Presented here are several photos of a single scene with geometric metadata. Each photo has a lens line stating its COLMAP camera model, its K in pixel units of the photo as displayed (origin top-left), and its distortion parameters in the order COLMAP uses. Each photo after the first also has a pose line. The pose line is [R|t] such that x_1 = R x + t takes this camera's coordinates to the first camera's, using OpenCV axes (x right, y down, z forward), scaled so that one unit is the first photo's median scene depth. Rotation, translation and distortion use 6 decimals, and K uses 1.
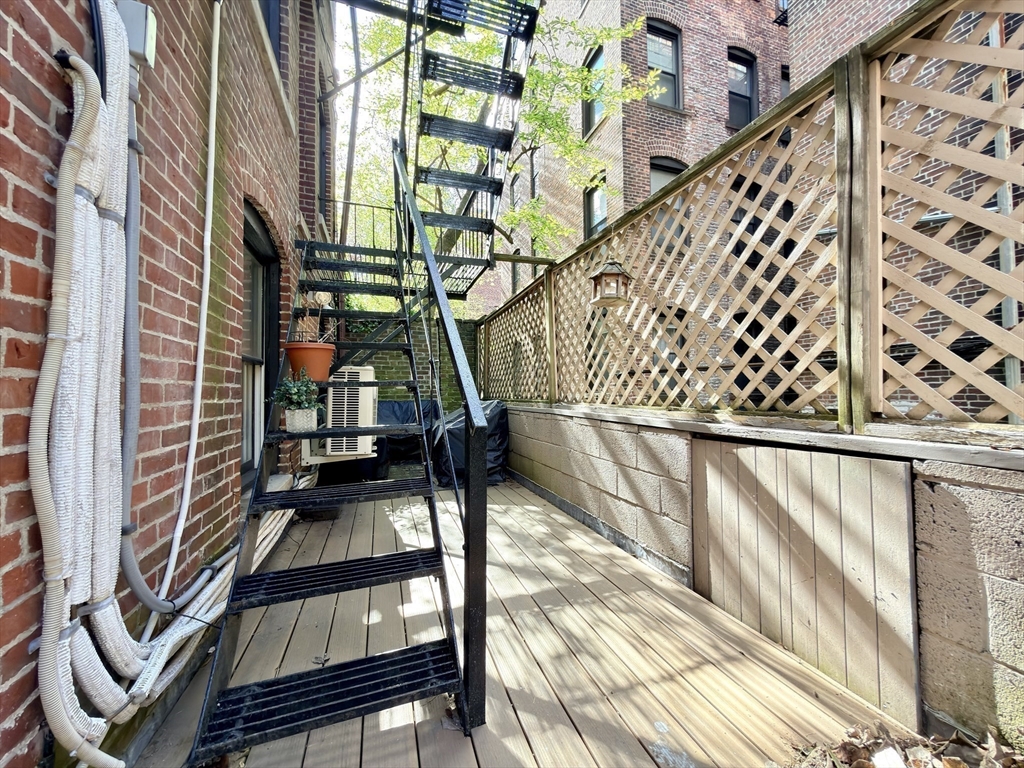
lens RADIAL K [[411.5, 0, 511.1], [0, 411.5, 385.3], [0, 0, 1]] dist [-0.000310, 0.000348]
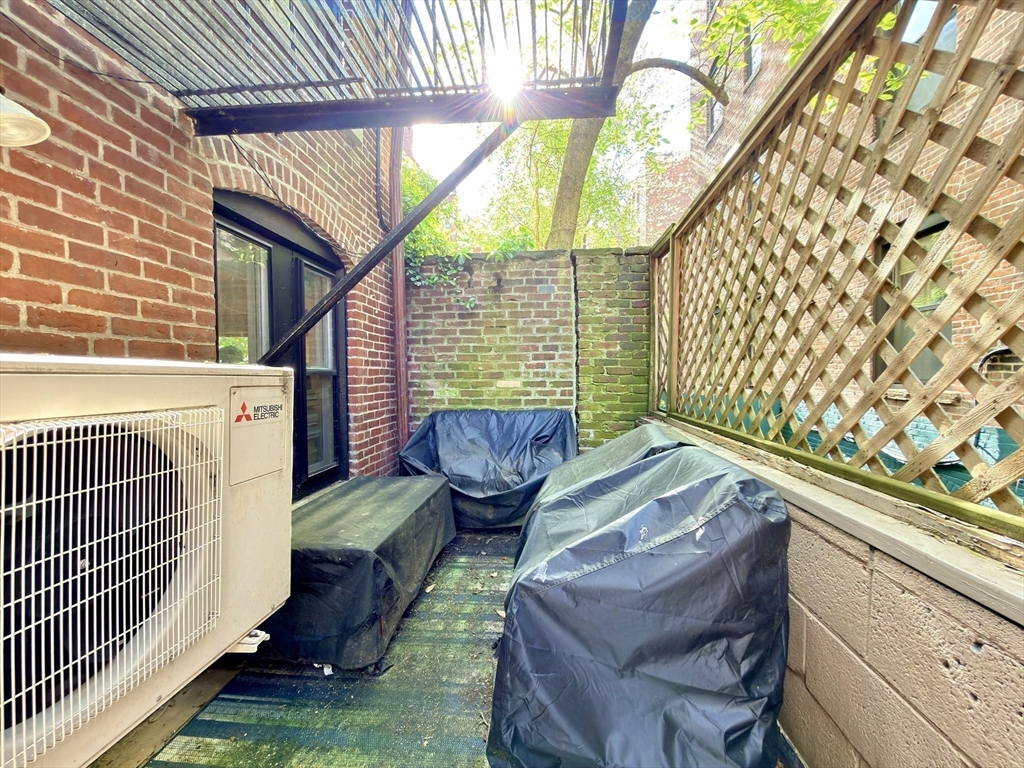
lens RADIAL K [[411.5, 0, 512.2], [0, 411.5, 378.8], [0, 0, 1]] dist [-0.000310, 0.000348]
pose [[0.914535, 0.009640, -0.404392, -0.040007], [0.002866, 0.999536, 0.030308, -0.019076], [0.404496, -0.028877, 0.914084, 0.513740]]
